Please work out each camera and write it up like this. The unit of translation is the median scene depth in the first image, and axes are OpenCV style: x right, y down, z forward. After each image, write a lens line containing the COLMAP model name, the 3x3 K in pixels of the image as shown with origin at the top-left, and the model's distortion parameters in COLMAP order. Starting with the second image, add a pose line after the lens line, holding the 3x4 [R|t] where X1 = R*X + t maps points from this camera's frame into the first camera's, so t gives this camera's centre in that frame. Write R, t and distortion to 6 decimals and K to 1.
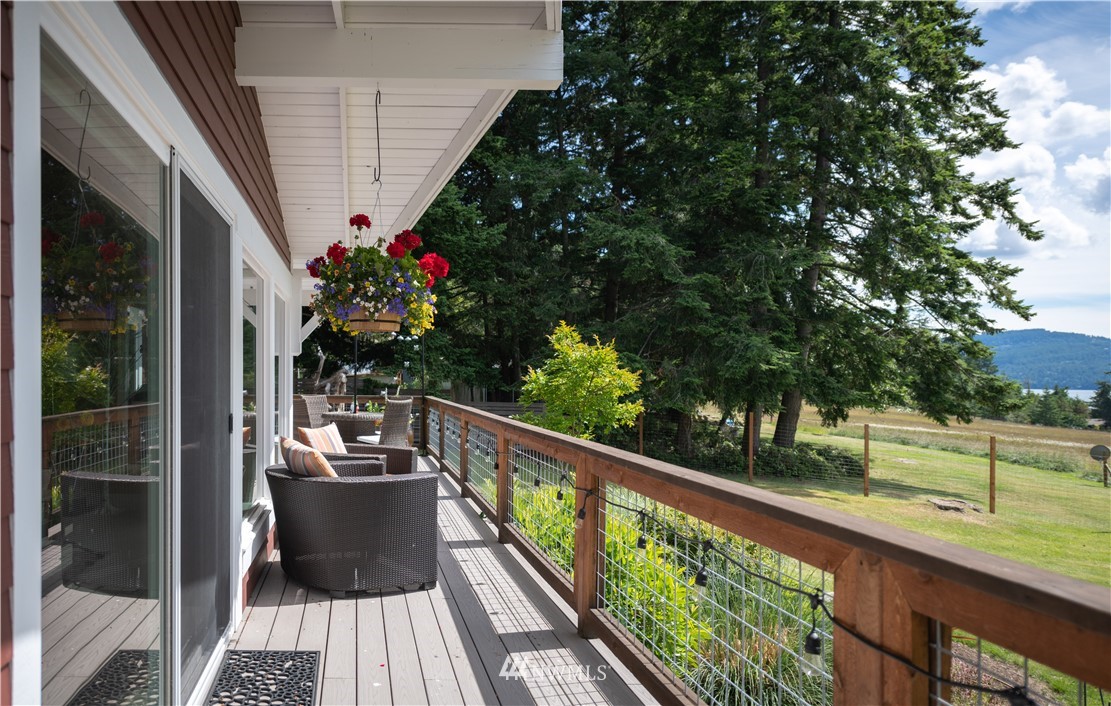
lens RADIAL K [[901.0, 0, 554.4], [0, 901.0, 357.5], [0, 0, 1]] dist [0.000882, -0.000211]
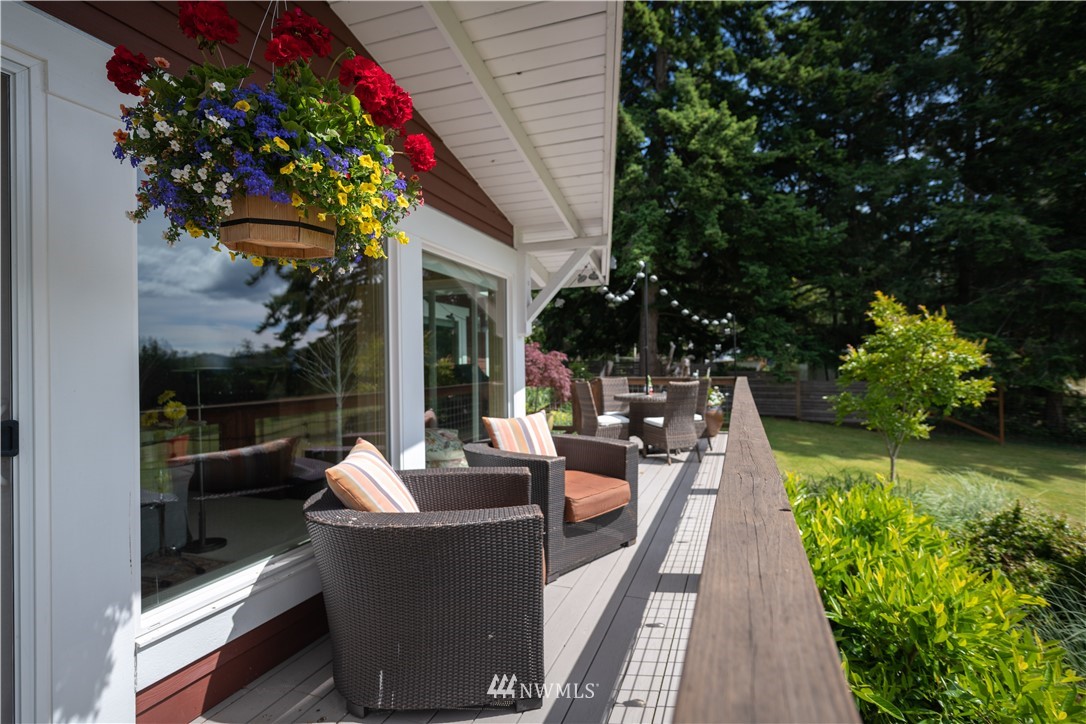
lens RADIAL K [[613.9, 0, 544.5], [0, 613.9, 363.6], [0, 0, 1]] dist [0.006061, -0.002854]
pose [[0.854607, -0.023861, -0.518727, 0.019452], [0.034895, 0.999325, 0.011522, 0.006001], [0.518102, -0.027948, 0.854862, 0.152462]]
